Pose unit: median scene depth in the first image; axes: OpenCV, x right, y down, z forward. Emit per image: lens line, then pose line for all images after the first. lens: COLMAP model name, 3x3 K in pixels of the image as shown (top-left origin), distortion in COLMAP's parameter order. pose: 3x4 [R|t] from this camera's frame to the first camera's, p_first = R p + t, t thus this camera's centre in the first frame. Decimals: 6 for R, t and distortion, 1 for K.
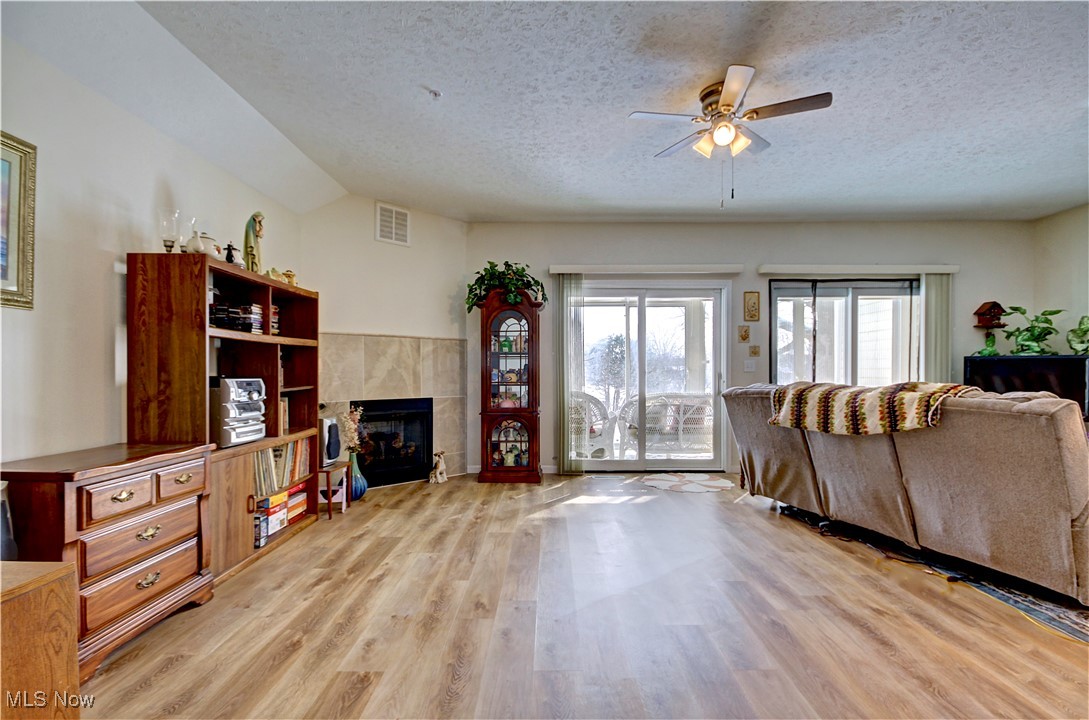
lens RADIAL K [[502.0, 0, 545.4], [0, 502.0, 372.4], [0, 0, 1]] dist [-0.004057, -0.000557]
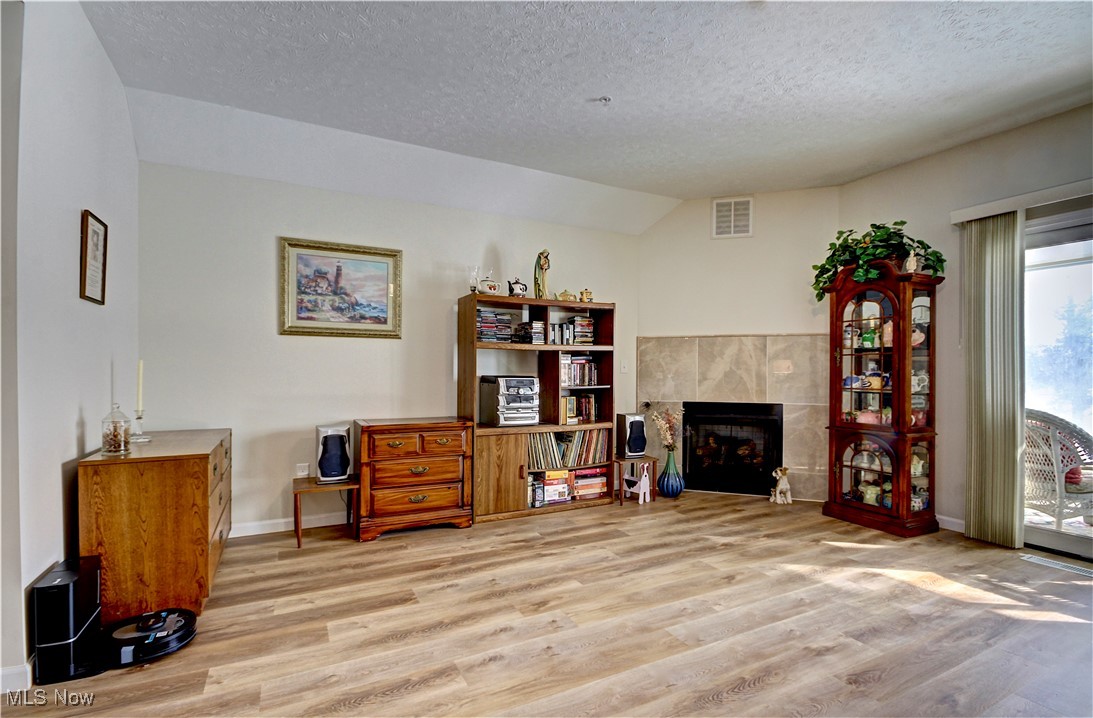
lens RADIAL K [[506.7, 0, 552.3], [0, 506.7, 371.0], [0, 0, 1]] dist [-0.015530, -0.000070]
pose [[0.468353, 0.004535, -0.883530, 0.494239], [-0.006959, 0.999975, 0.001444, -0.006533], [0.883514, 0.005473, 0.468373, 0.337686]]
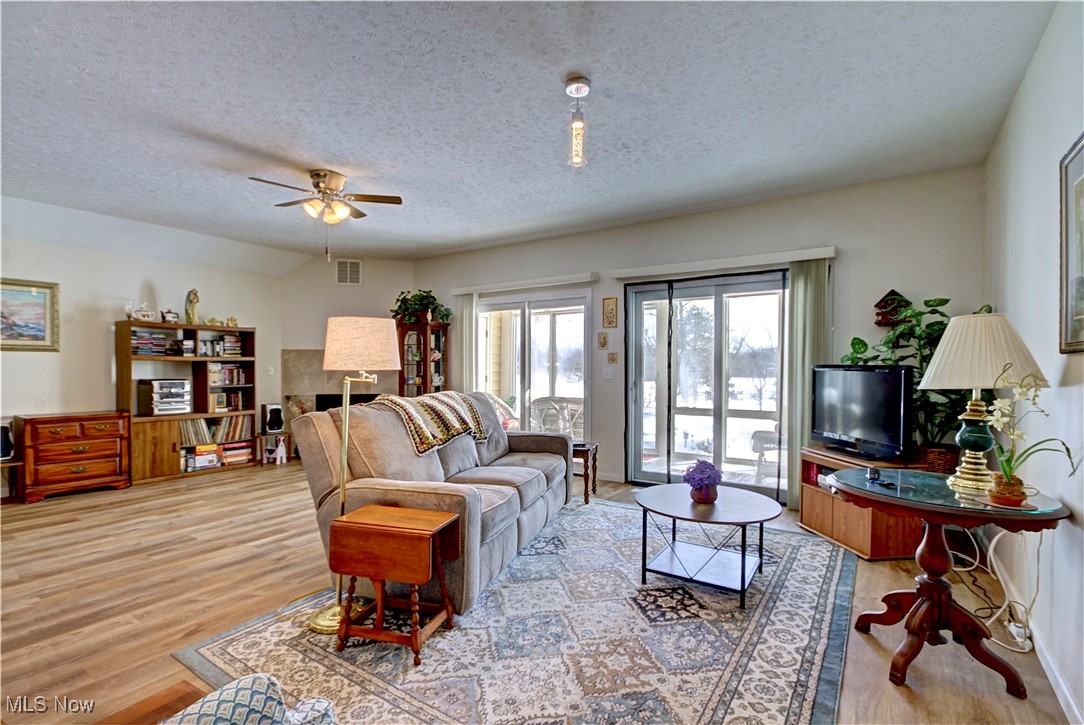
lens RADIAL K [[494.2, 0, 541.8], [0, 494.2, 374.5], [0, 0, 1]] dist [0.014235, -0.015353]
pose [[0.836253, 0.012433, -0.548202, 1.222863], [-0.004344, 0.999862, 0.016049, -0.036111], [0.548326, -0.011040, 0.836192, 0.154045]]
